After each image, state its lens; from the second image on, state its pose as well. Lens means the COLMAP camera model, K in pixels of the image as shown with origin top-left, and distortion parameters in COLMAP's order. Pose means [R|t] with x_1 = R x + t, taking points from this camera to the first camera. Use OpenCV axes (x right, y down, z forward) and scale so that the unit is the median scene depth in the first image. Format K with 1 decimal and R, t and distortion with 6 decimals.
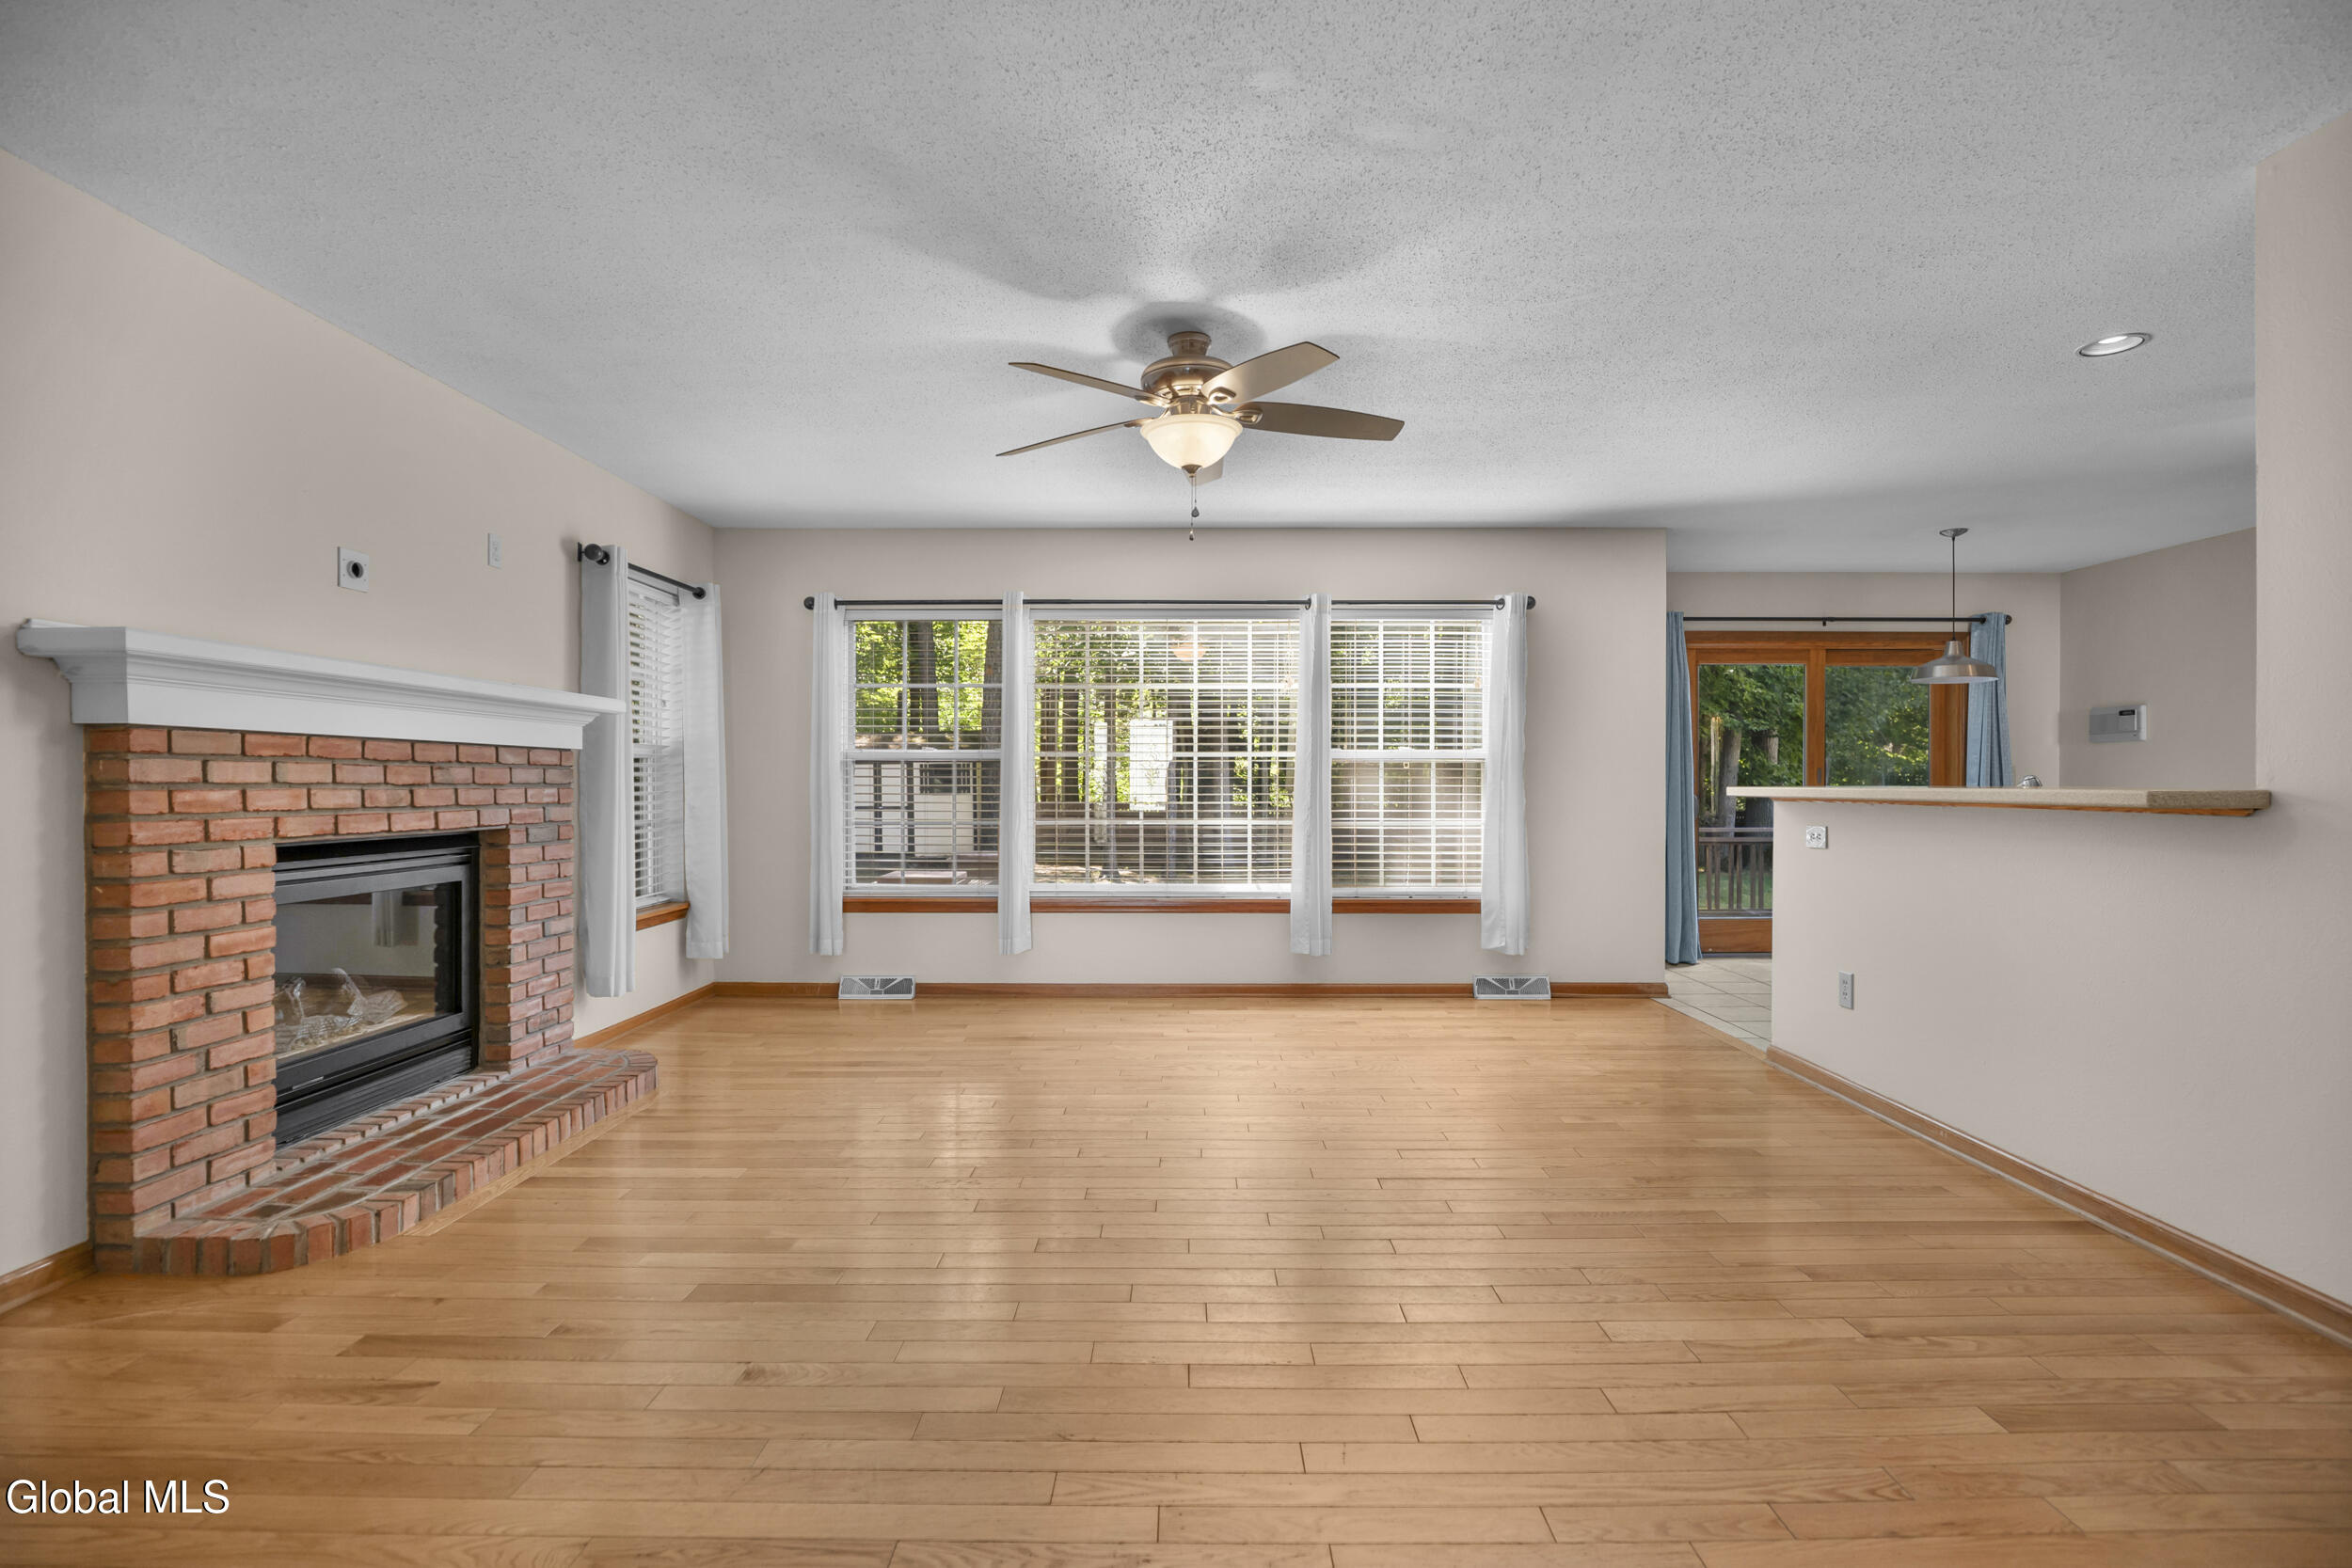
lens RADIAL K [[1111.9, 0, 1176.0], [0, 1111.9, 784.0], [0, 0, 1]] dist [-0.028975, 0.000105]
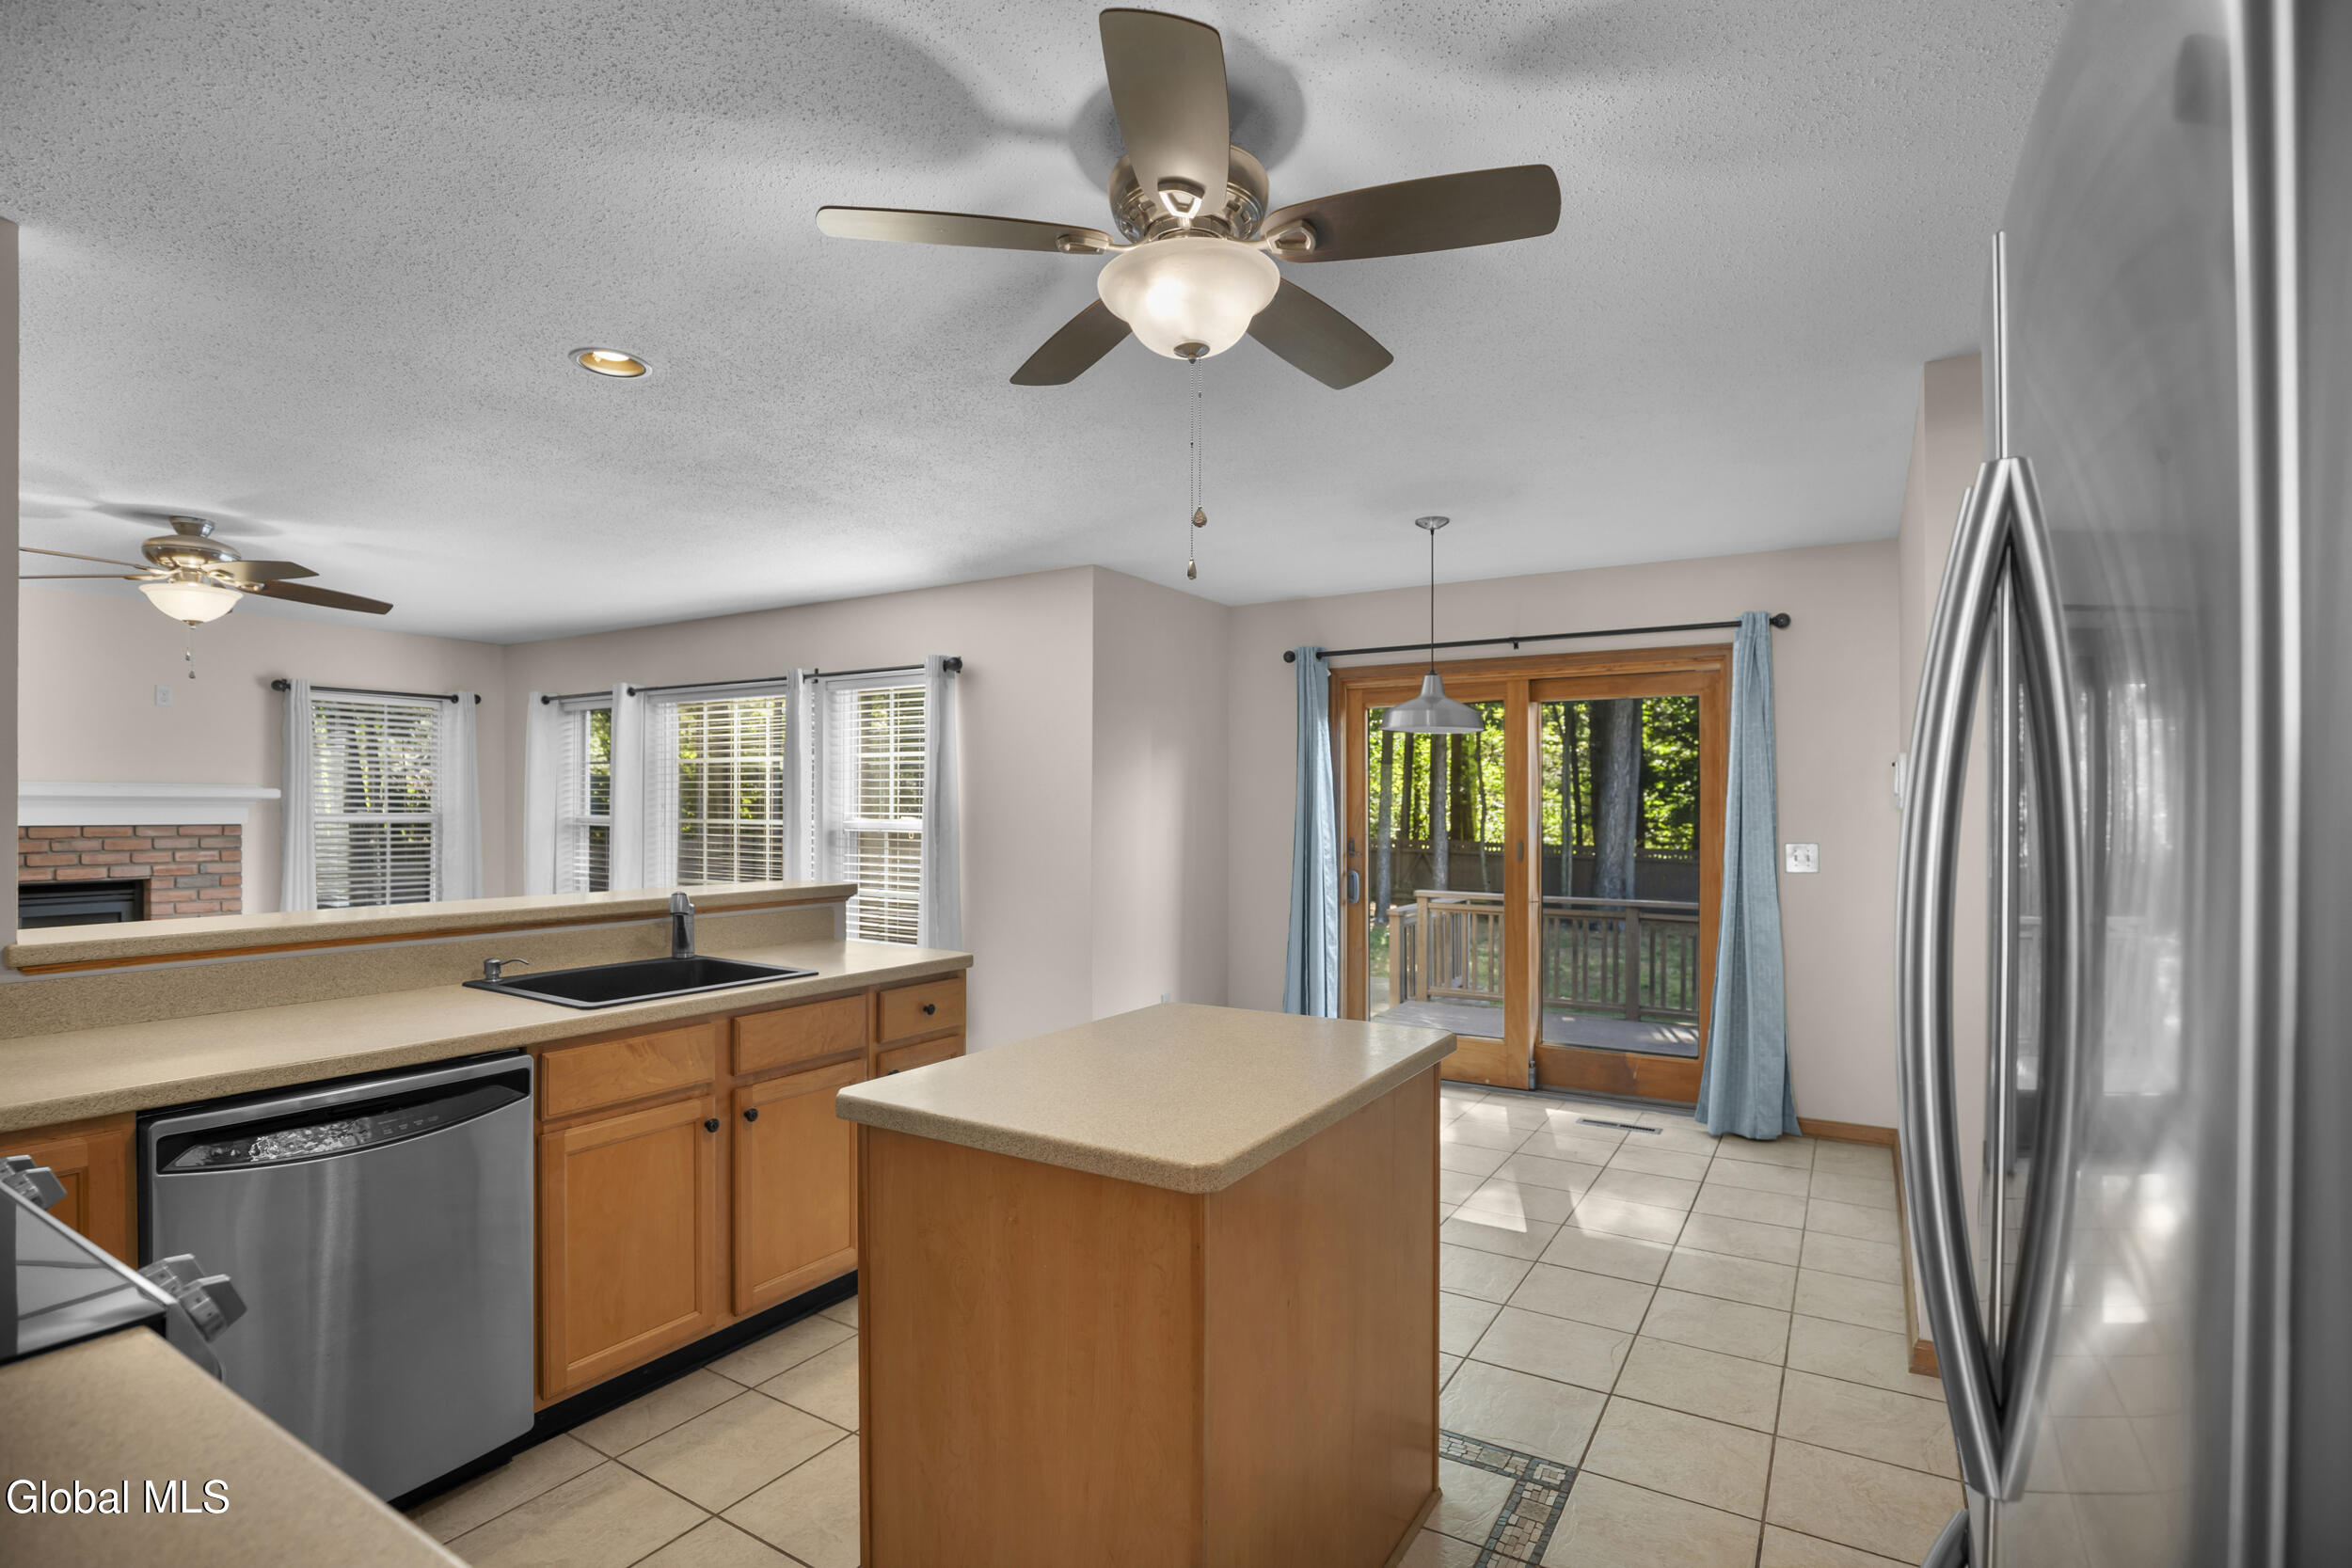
lens RADIAL K [[1111.9, 0, 1176.0], [0, 1111.9, 784.0], [0, 0, 1]] dist [-0.028975, 0.000105]
pose [[0.861867, -0.008226, -0.507068, 0.960449], [-0.003982, 0.999728, -0.022987, -0.043326], [0.507119, 0.021831, 0.861600, 0.301531]]
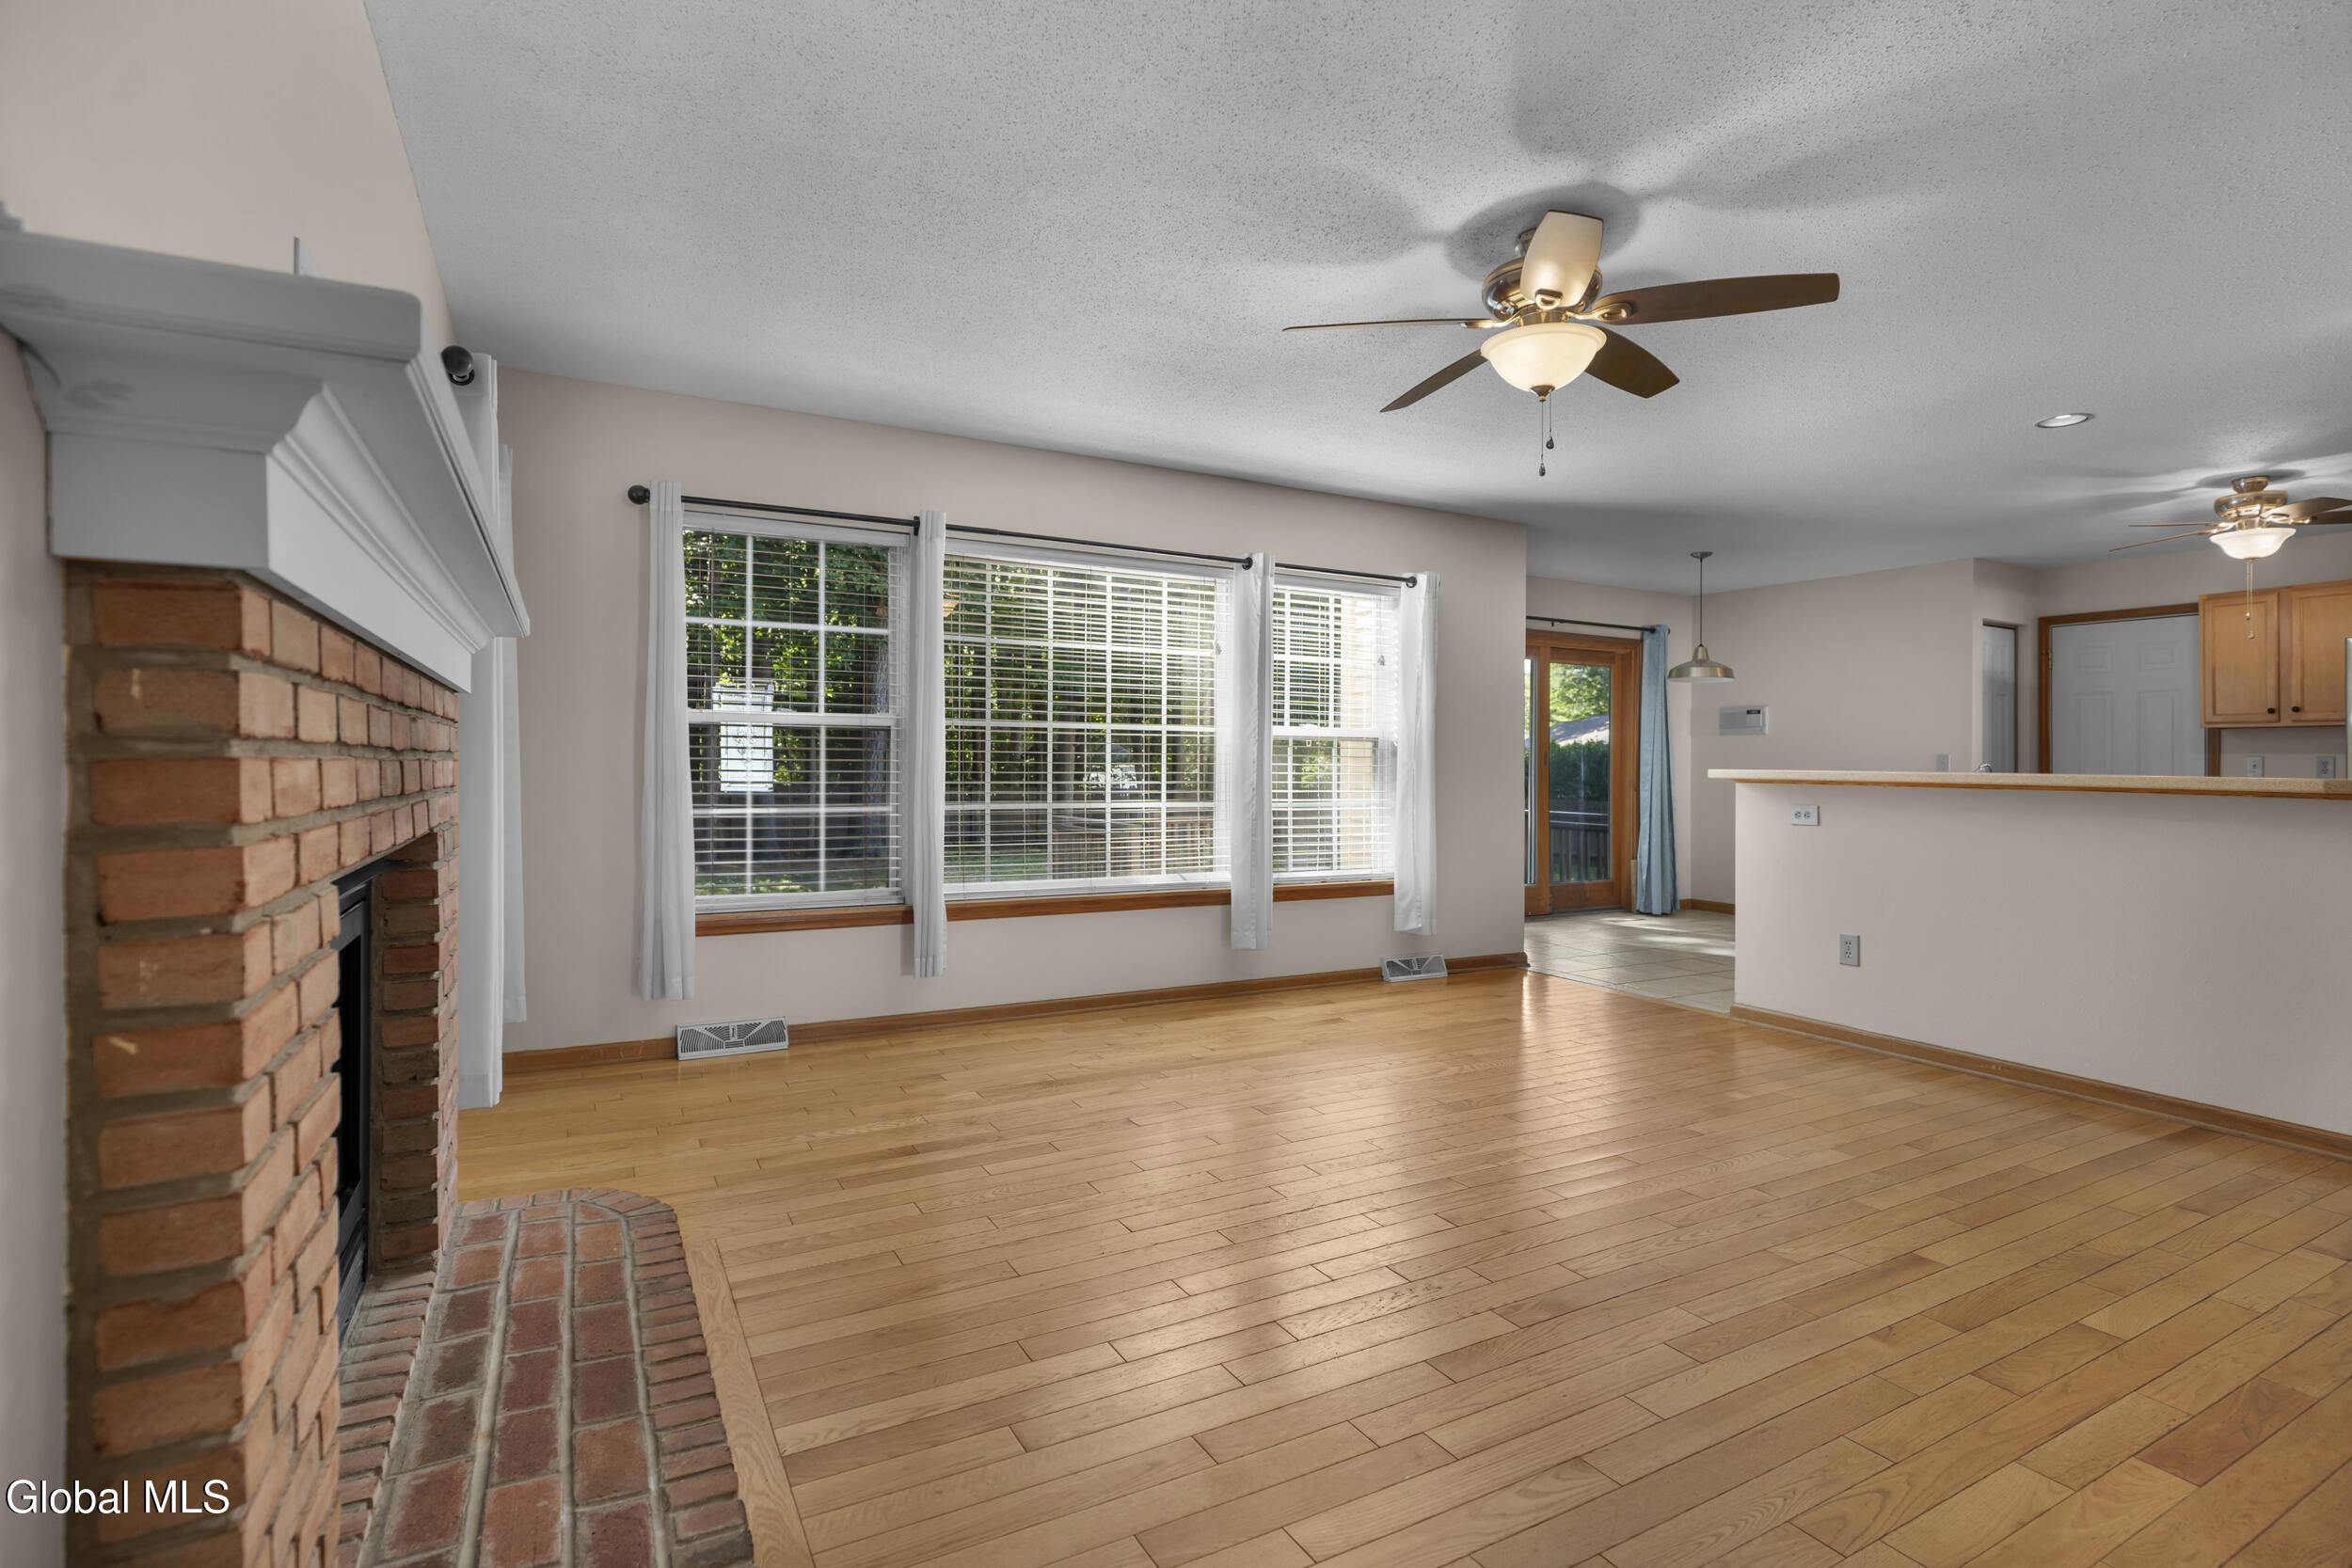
lens RADIAL K [[1121.1, 0, 1176.0], [0, 1121.1, 784.0], [0, 0, 1]] dist [-0.012852, 0.000256]
pose [[0.871133, 0.000316, 0.491046, -0.387859], [-0.010419, 0.999787, 0.017840, 0.001926], [-0.490936, -0.020658, 0.870951, 0.232015]]
